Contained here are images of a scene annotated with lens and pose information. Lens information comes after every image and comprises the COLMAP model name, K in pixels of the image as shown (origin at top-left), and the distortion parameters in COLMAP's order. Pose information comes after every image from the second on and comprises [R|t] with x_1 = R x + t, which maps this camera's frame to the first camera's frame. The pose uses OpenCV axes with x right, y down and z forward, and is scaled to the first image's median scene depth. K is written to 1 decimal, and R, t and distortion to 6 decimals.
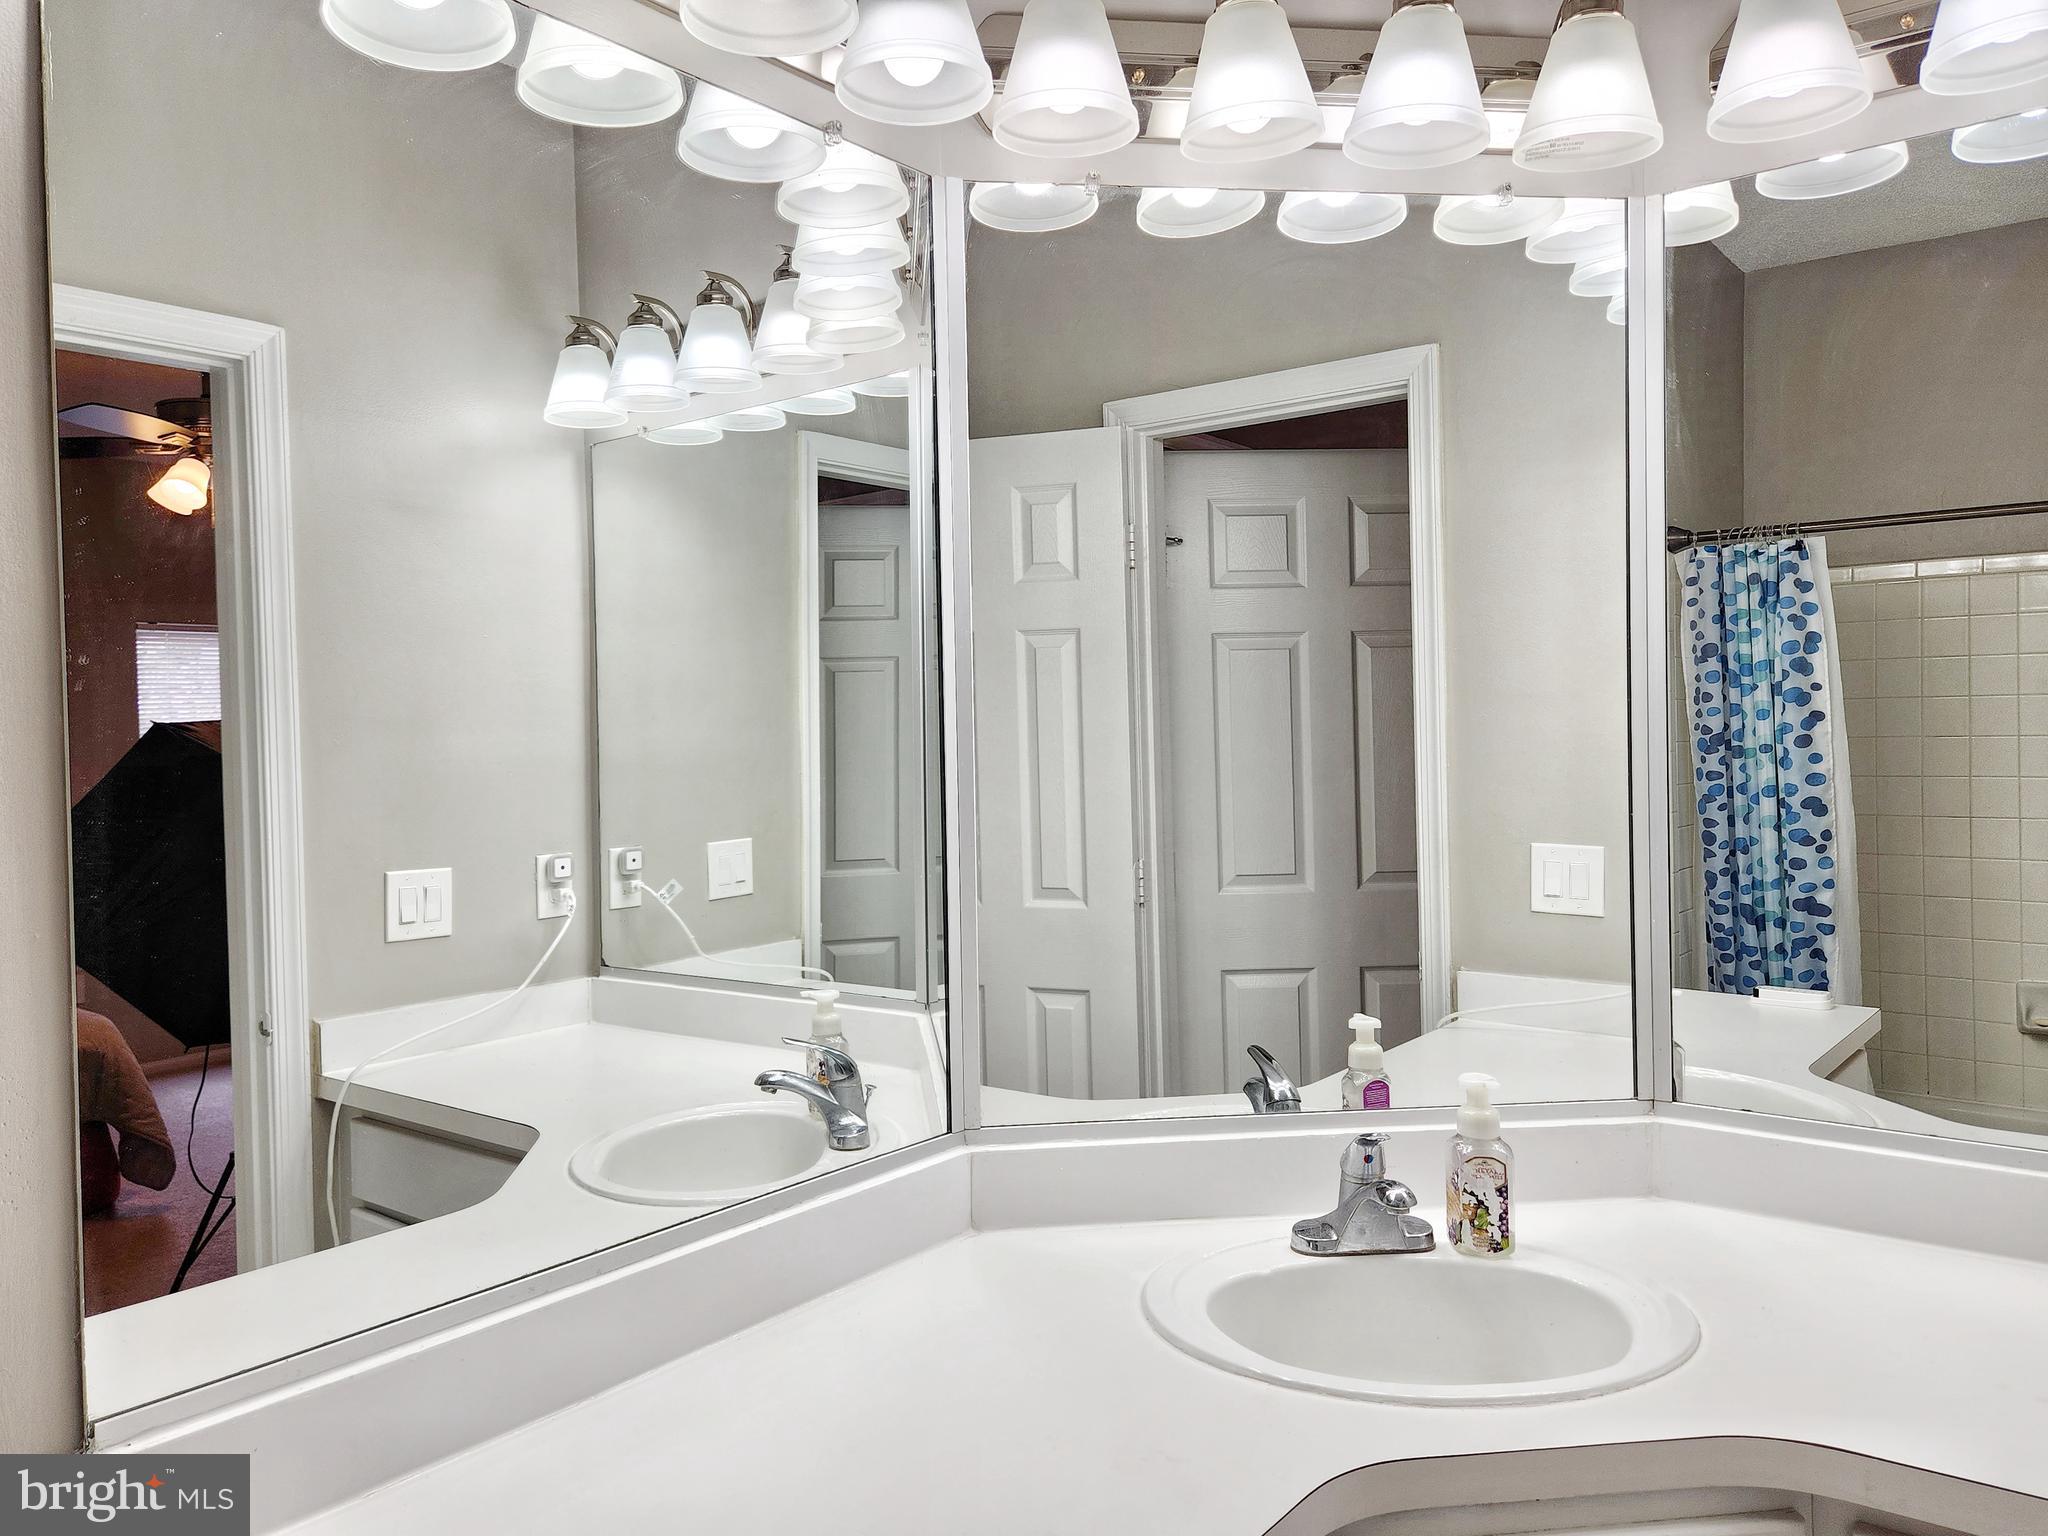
lens RADIAL K [[1364.9, 0, 1015.0], [0, 1364.9, 767.2], [0, 0, 1]] dist [0.071572, -0.049904]
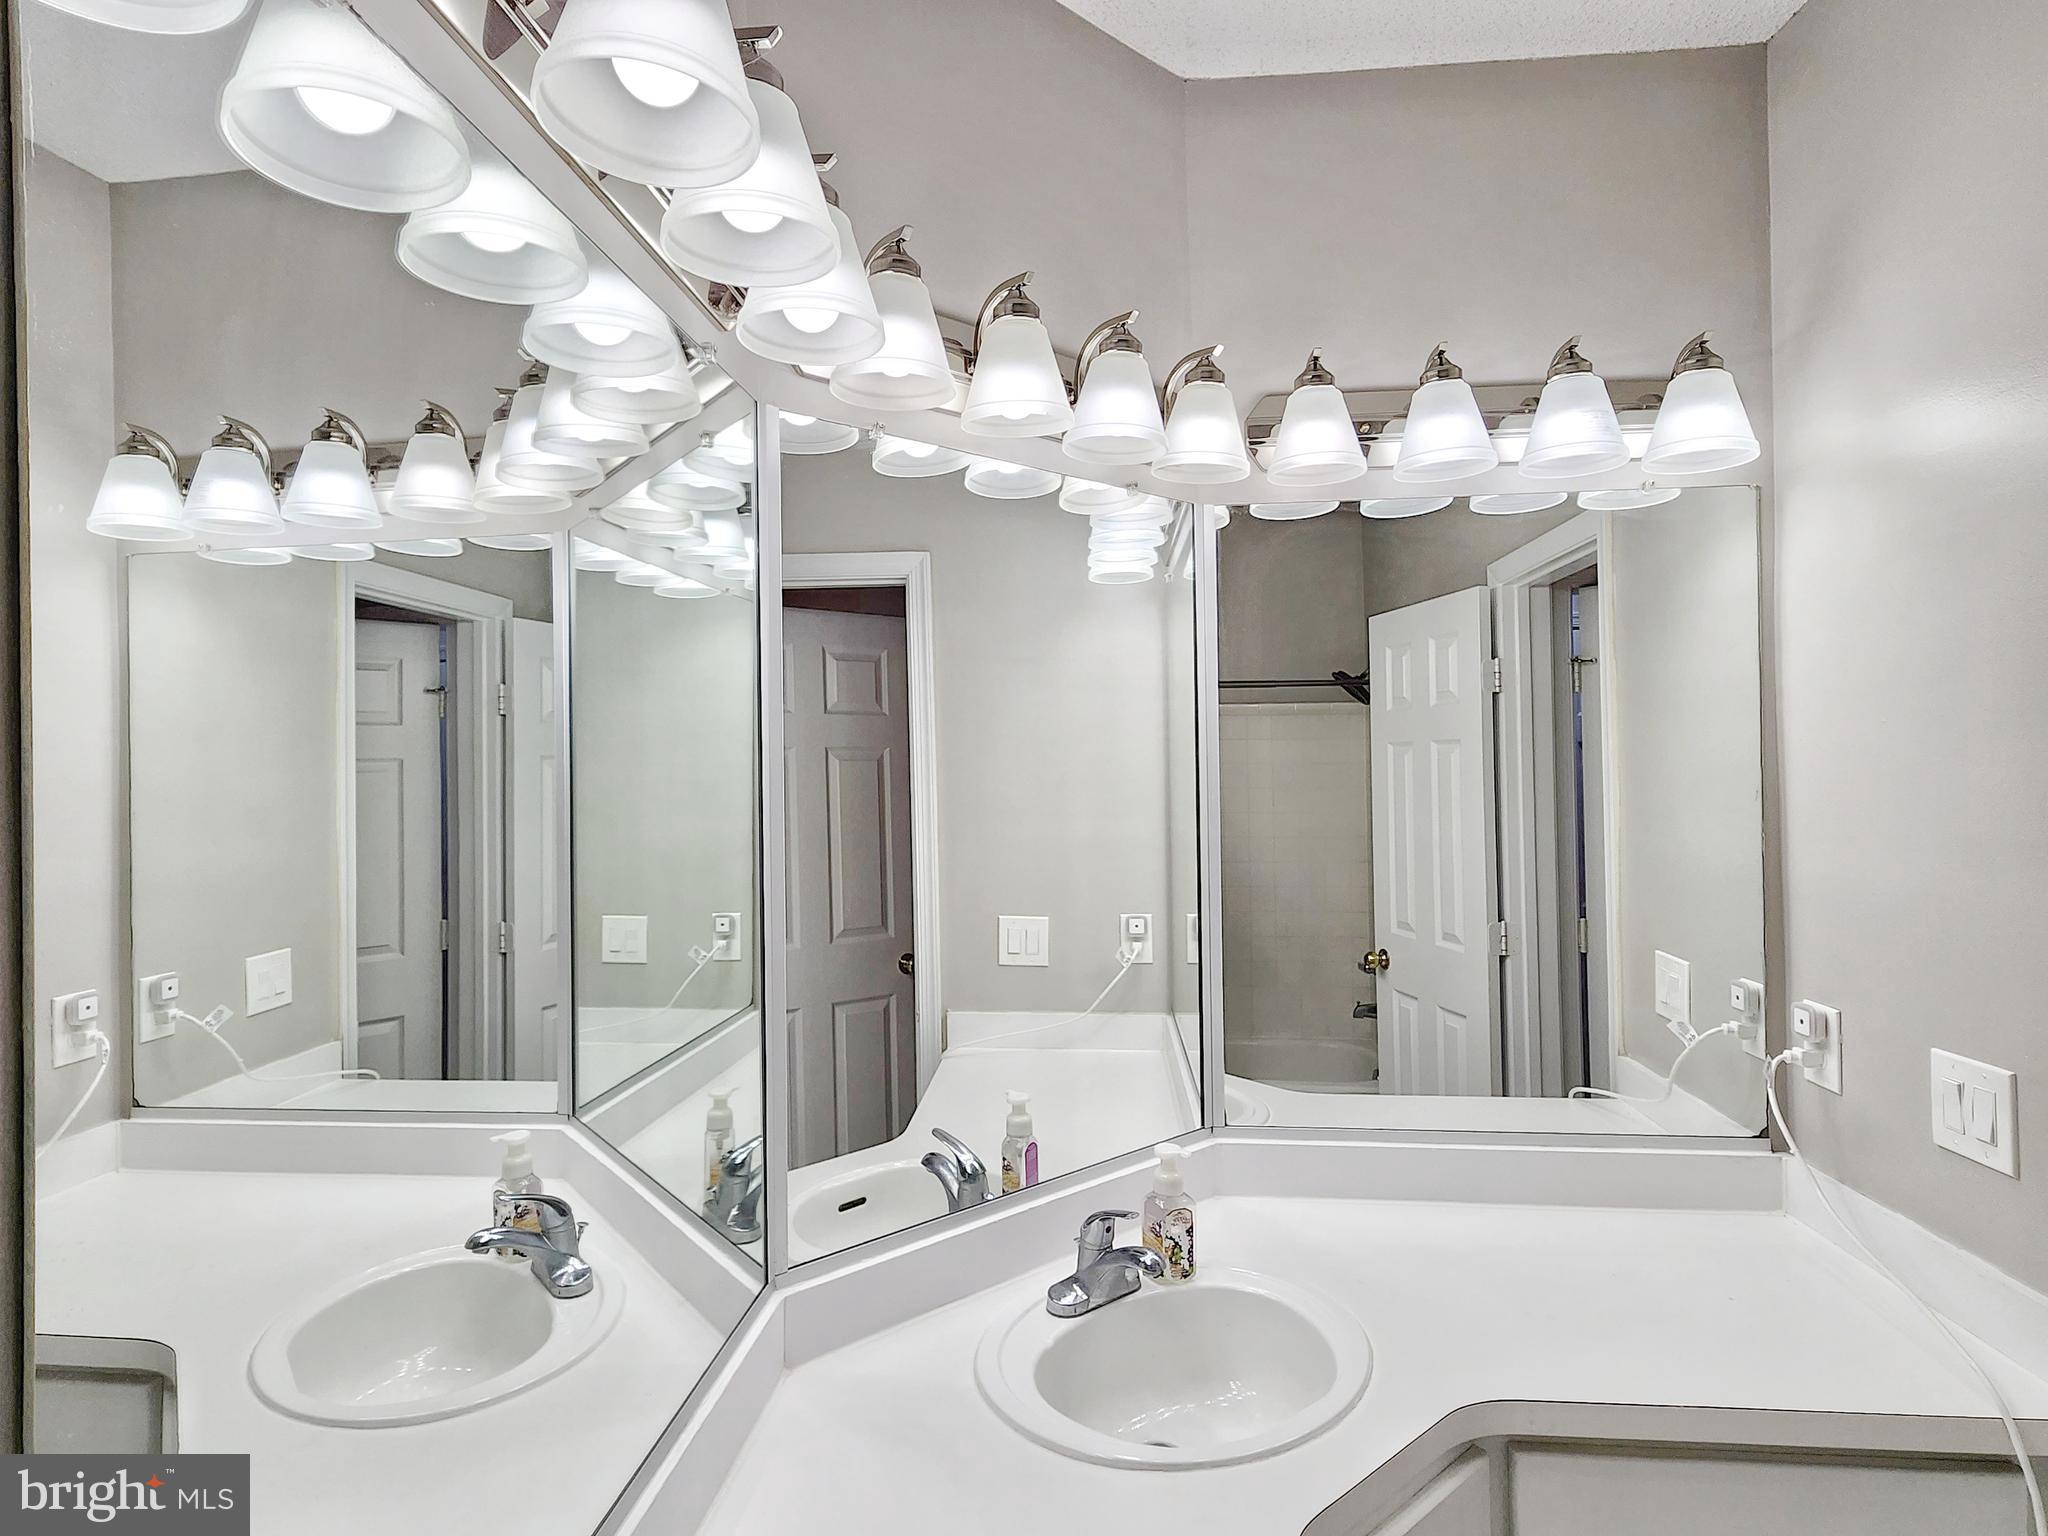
lens RADIAL K [[1026.7, 0, 1025.0], [0, 1026.7, 790.1], [0, 0, 1]] dist [-0.003356, -0.002154]
pose [[0.870291, -0.000400, 0.492539, -0.119304], [0.018552, 0.999317, -0.031968, -0.039230], [-0.492189, 0.036958, 0.869703, 0.089580]]
